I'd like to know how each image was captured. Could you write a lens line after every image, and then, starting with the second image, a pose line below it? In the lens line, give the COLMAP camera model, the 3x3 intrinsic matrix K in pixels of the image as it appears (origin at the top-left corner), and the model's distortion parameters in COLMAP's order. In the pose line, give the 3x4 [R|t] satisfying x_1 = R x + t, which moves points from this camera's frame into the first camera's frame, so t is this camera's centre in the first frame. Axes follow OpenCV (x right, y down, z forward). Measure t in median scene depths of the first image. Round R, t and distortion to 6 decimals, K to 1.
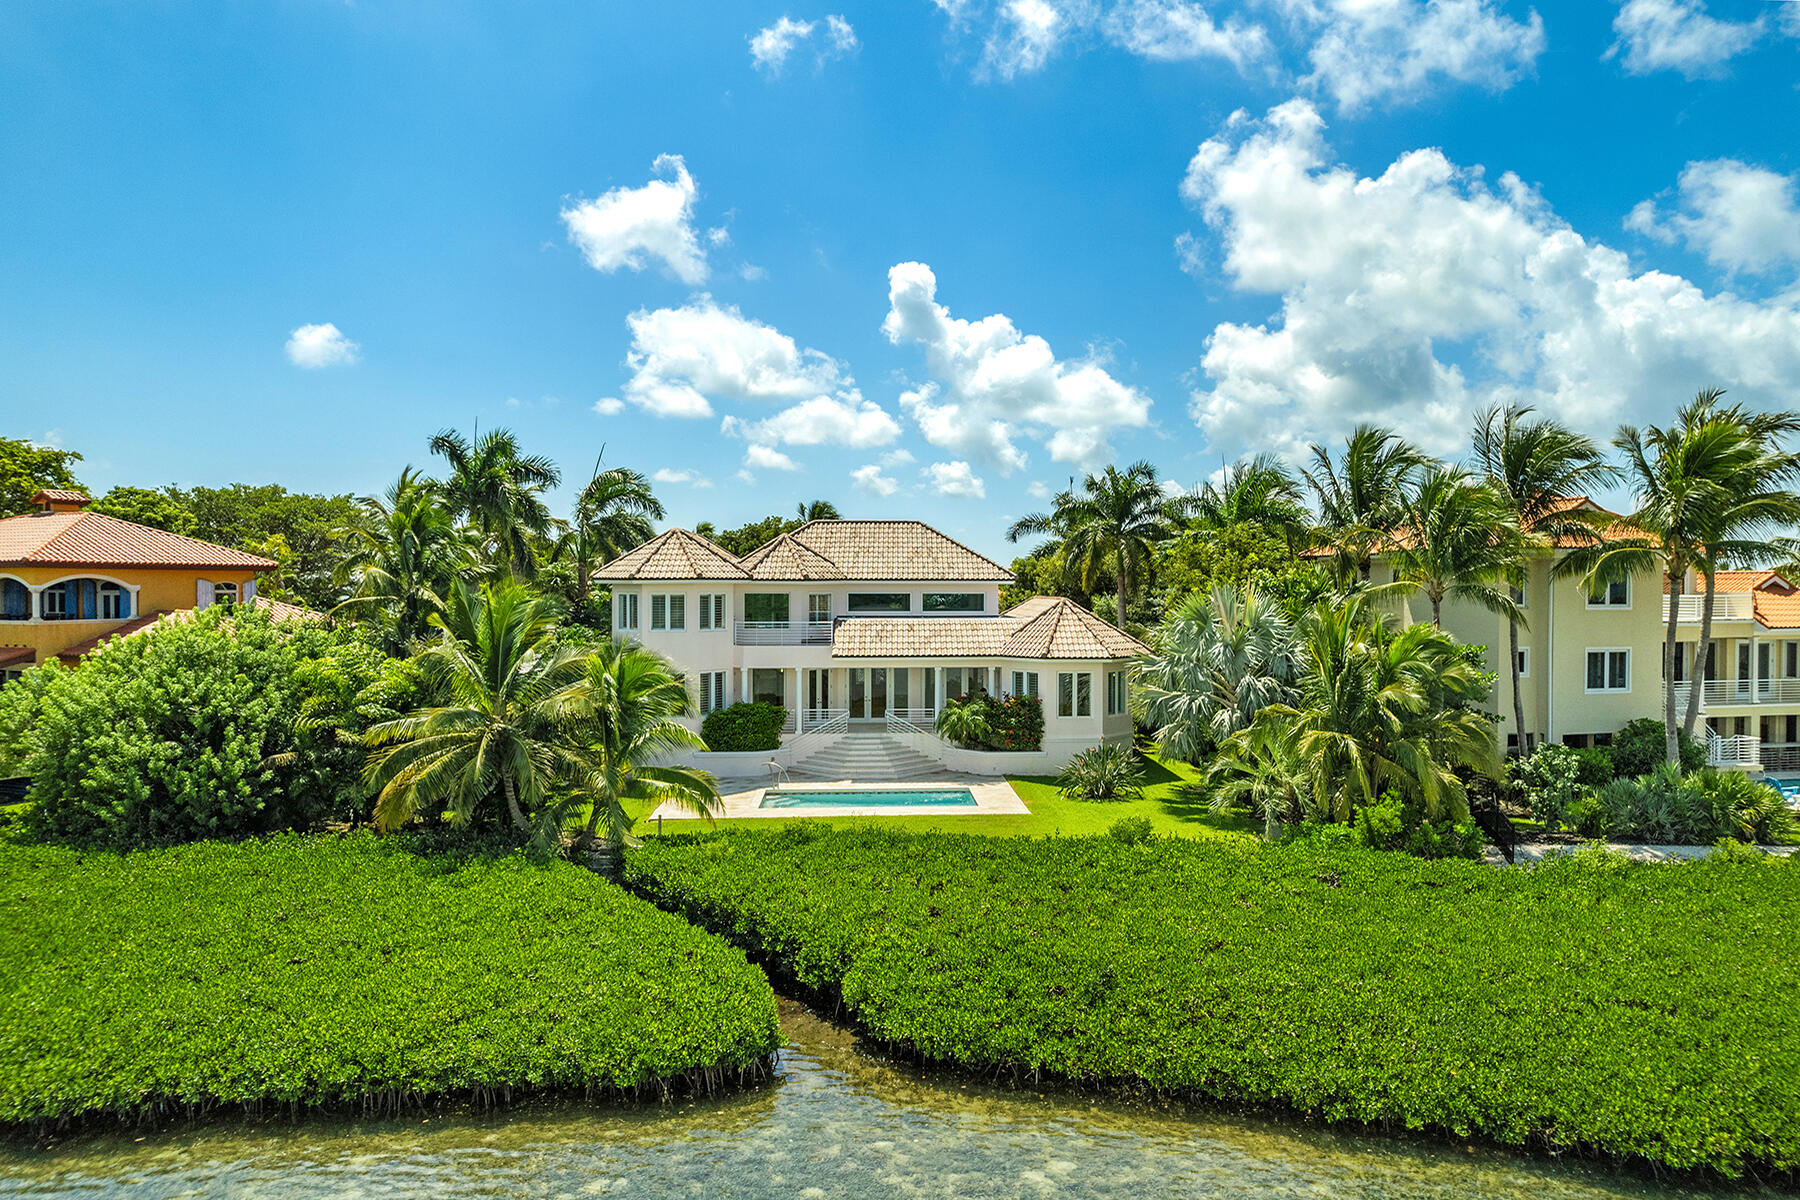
lens RADIAL K [[1177.3, 0, 902.4], [0, 1177.3, 611.0], [0, 0, 1]] dist [-0.039540, 0.047113]
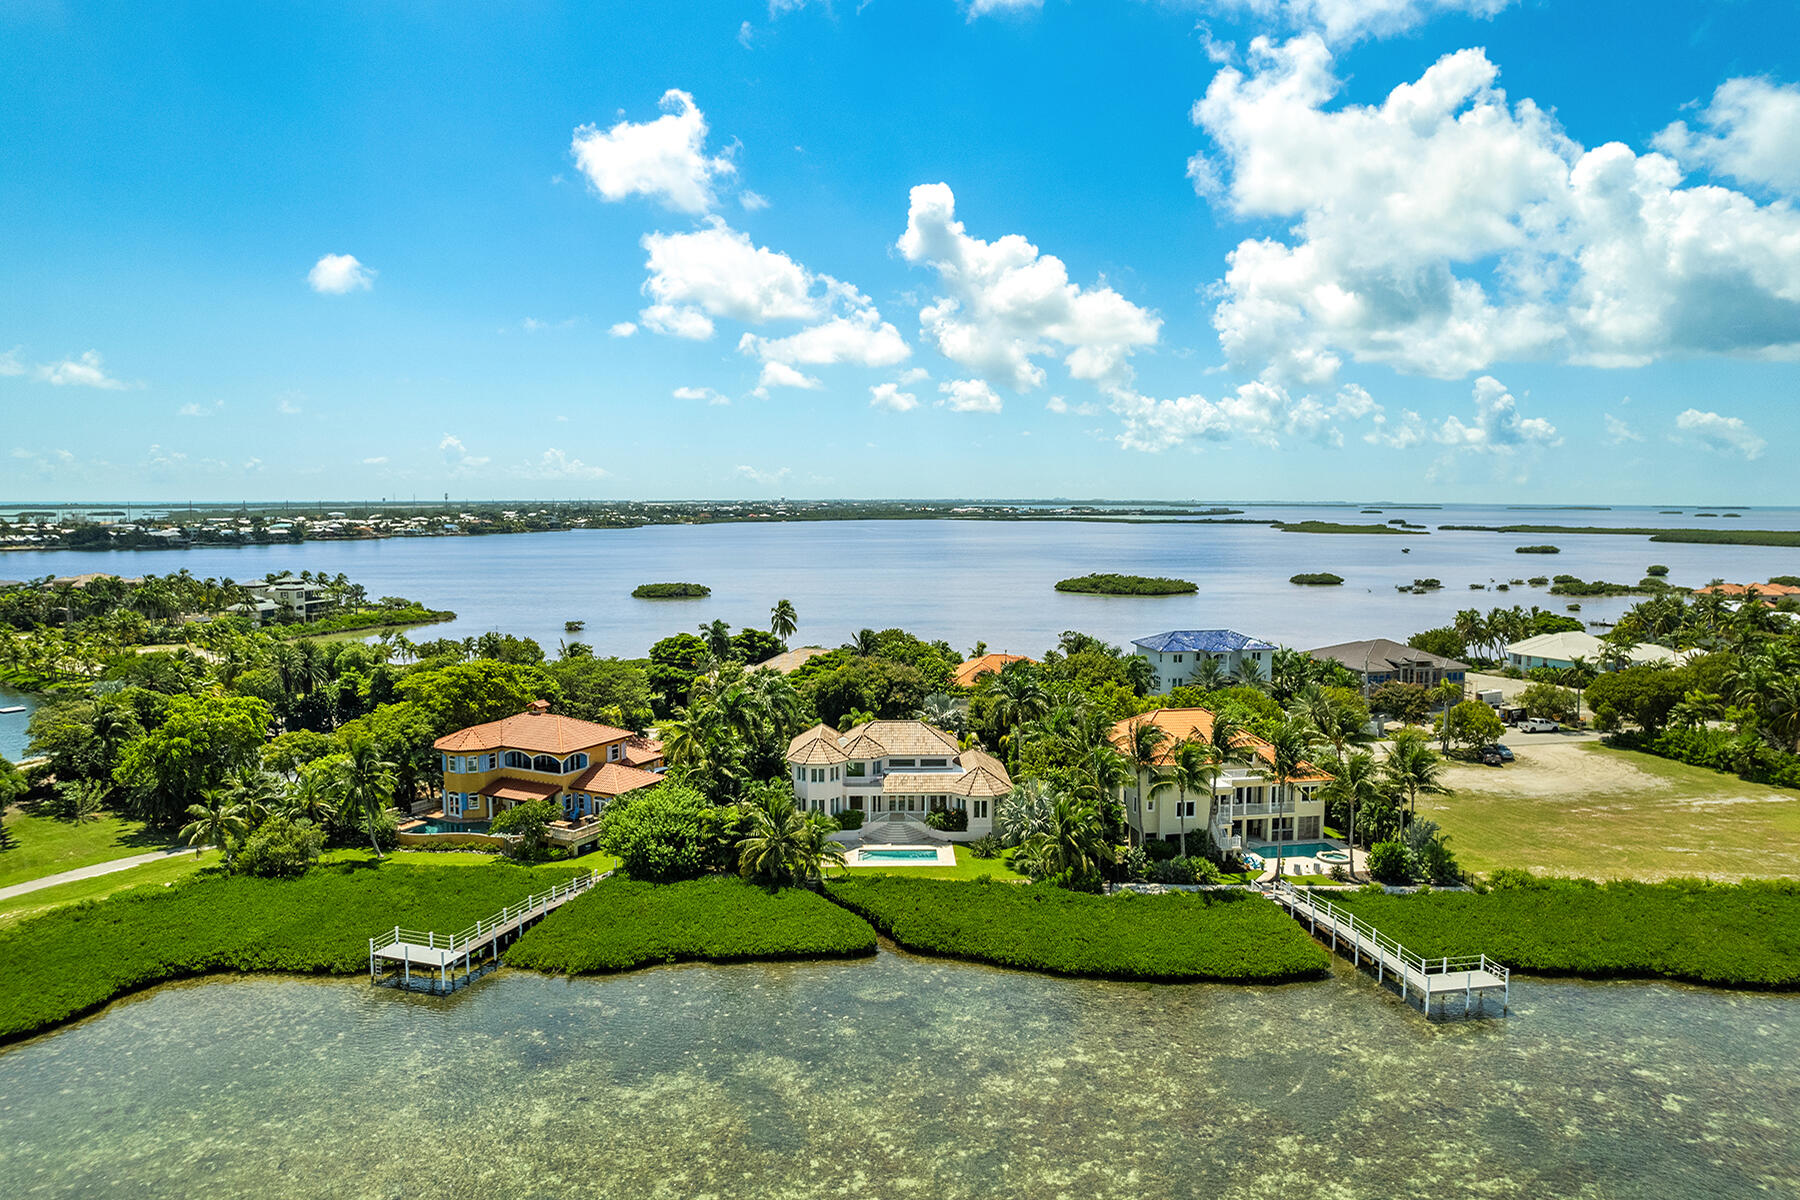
lens RADIAL K [[1177.3, 0, 889.1], [0, 1177.3, 592.1], [0, 0, 1]] dist [-0.039540, 0.047113]
pose [[0.999687, -0.003121, -0.024828, 0.015024], [0.004426, 0.998602, 0.052665, -0.479734], [0.024628, -0.052758, 0.998304, -1.353205]]
